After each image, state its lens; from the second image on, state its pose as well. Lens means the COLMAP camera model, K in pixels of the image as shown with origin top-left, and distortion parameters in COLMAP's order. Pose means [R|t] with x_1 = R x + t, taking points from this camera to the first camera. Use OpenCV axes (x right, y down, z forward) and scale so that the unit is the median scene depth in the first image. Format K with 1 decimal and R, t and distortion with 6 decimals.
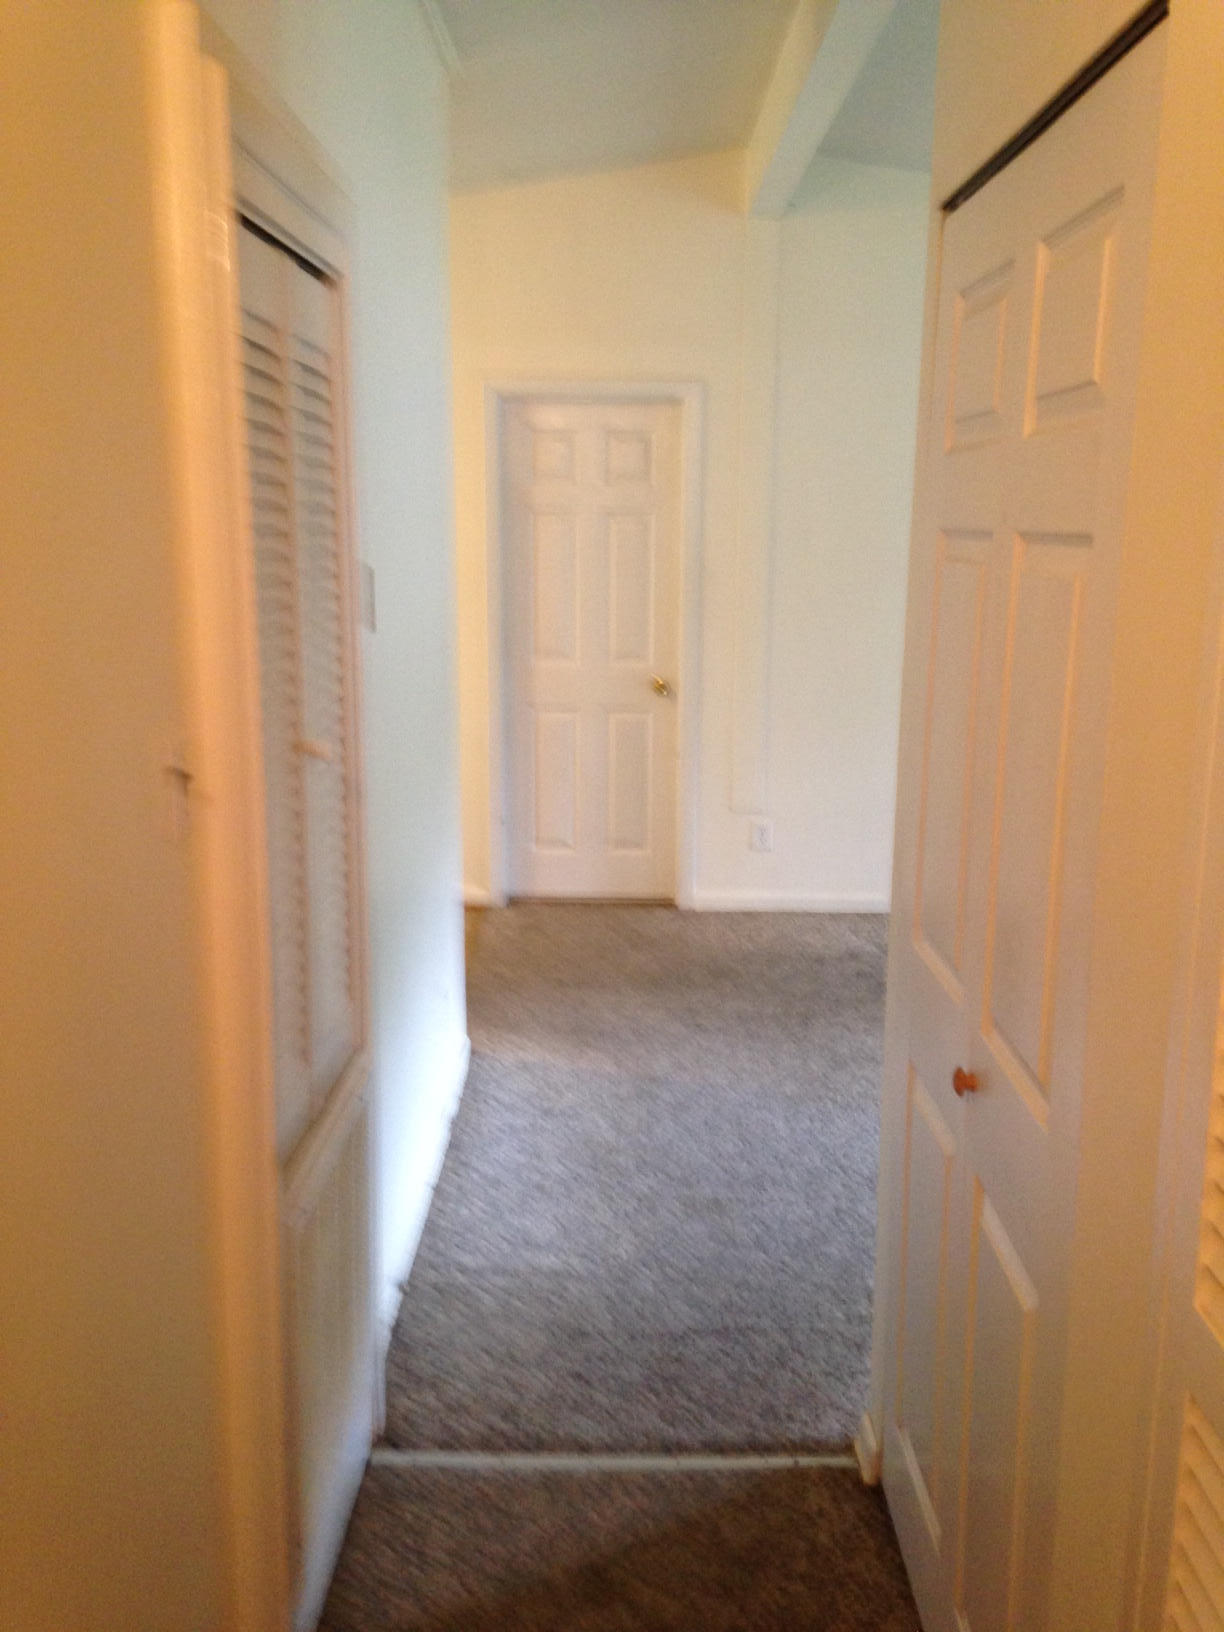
lens RADIAL K [[1529.6, 0, 641.5], [0, 1529.6, 812.6], [0, 0, 1]] dist [0.166965, -0.263159]
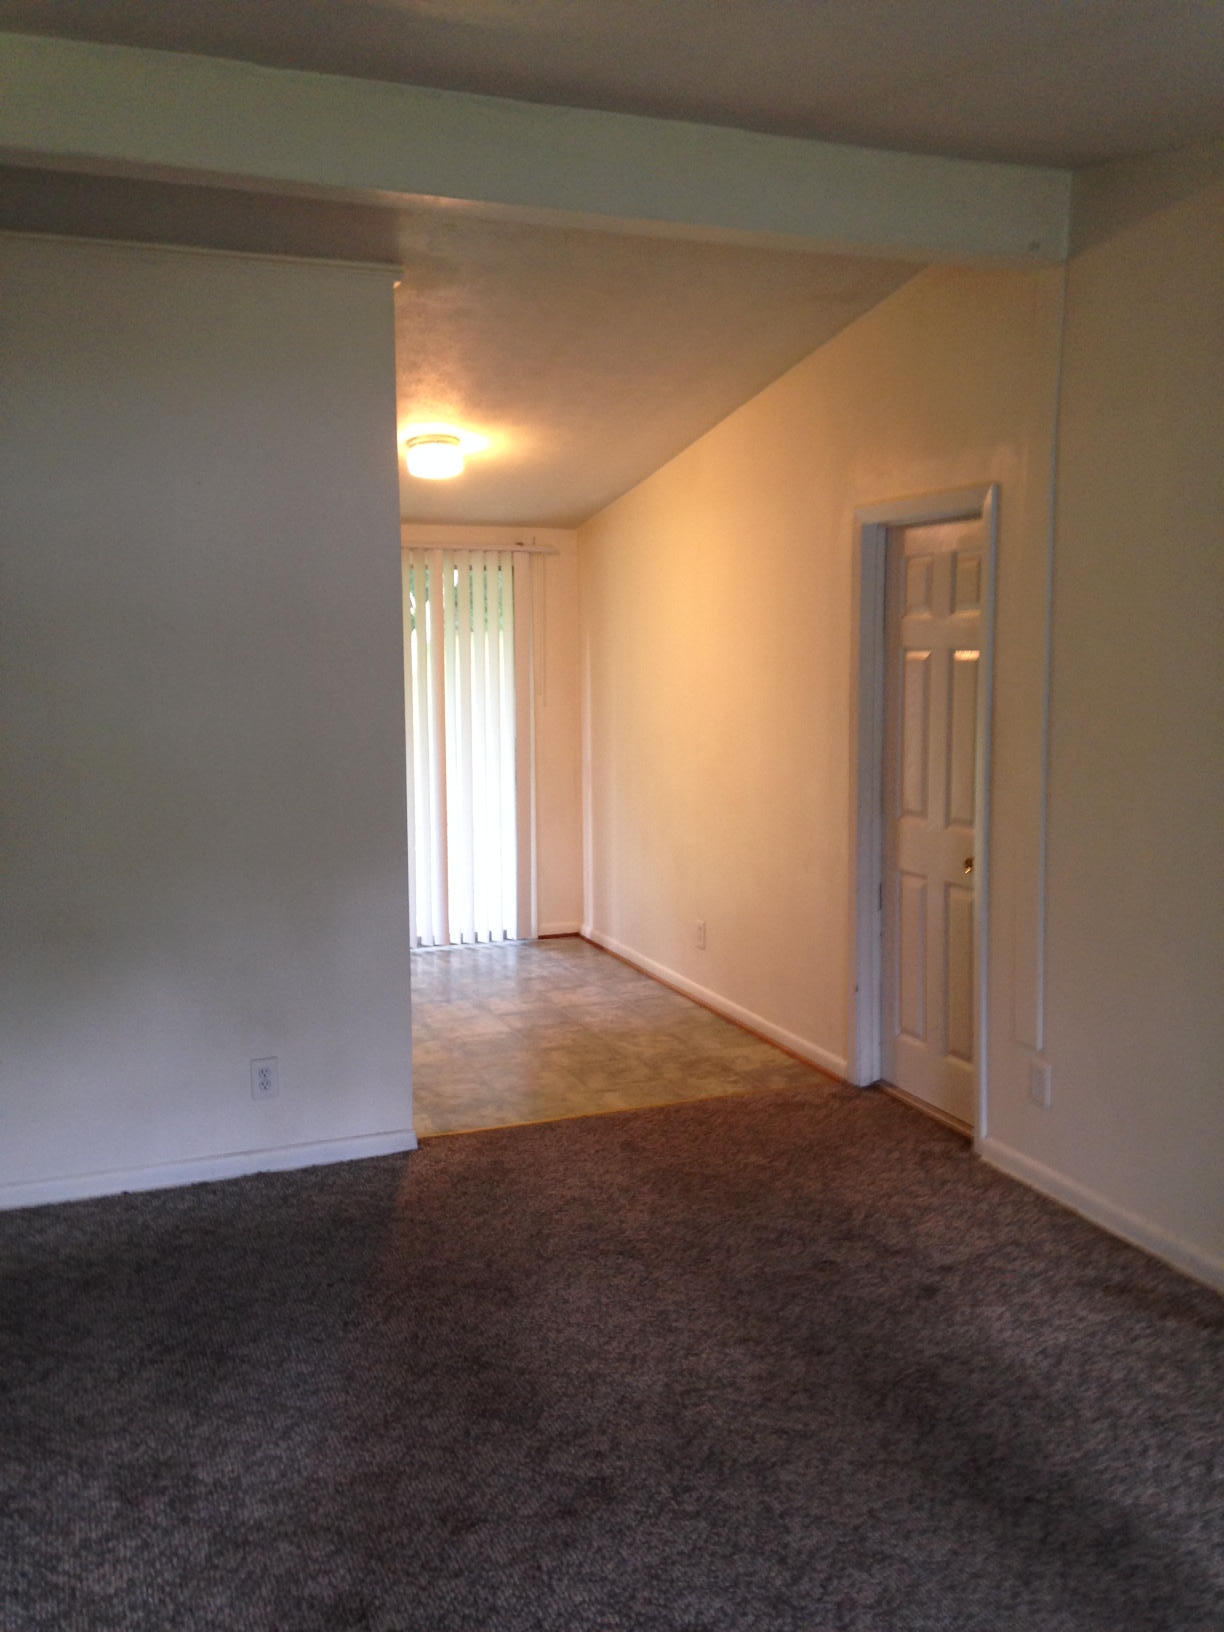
lens RADIAL K [[1529.6, 0, 641.5], [0, 1529.6, 812.6], [0, 0, 1]] dist [0.166965, -0.263159]
pose [[0.352597, 0.101356, -0.930270, 1.459365], [-0.181411, 0.982661, 0.038304, -0.225610], [0.918023, 0.155255, 0.364870, 1.138262]]
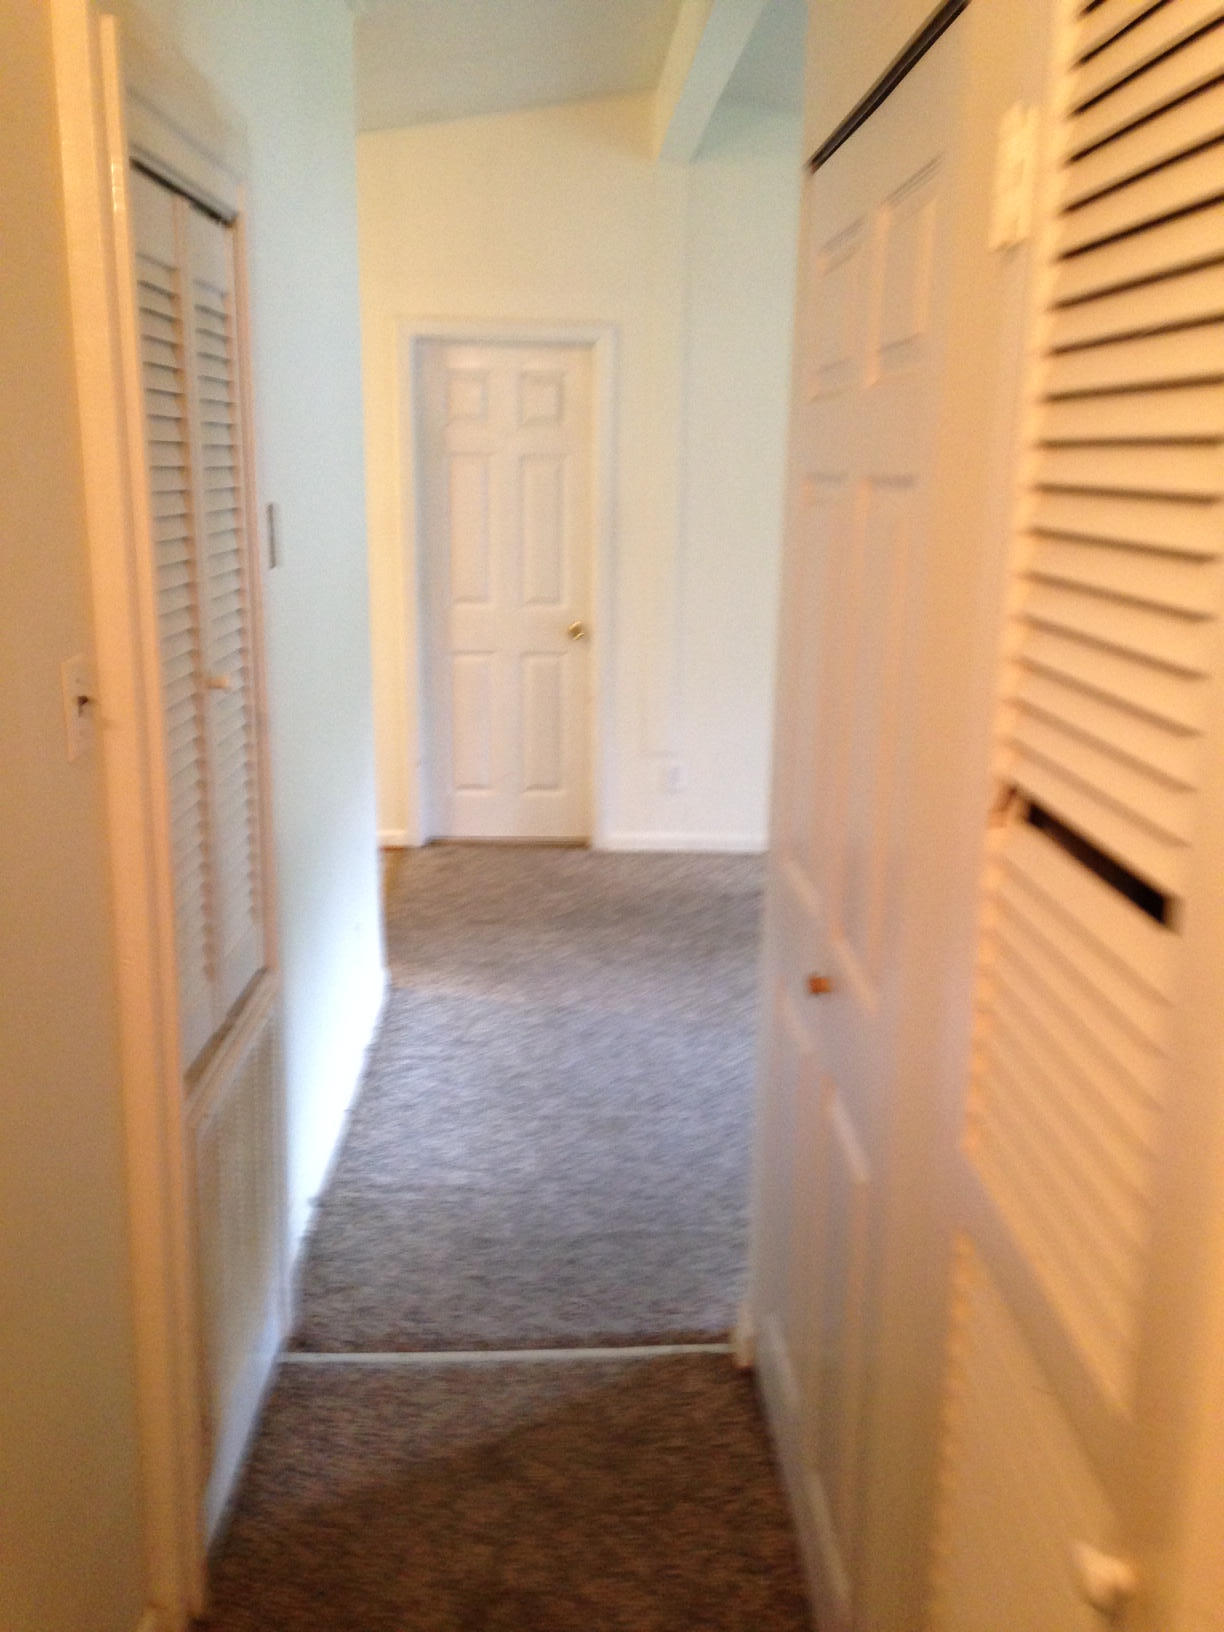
lens RADIAL K [[1517.8, 0, 612.2], [0, 1517.8, 822.4], [0, 0, 1]] dist [0.163613, -0.254314]
pose [[0.999582, 0.003085, 0.028737, 0.017303], [-0.004248, 0.999171, 0.040477, 0.008264], [-0.028588, -0.040582, 0.998767, -0.033959]]
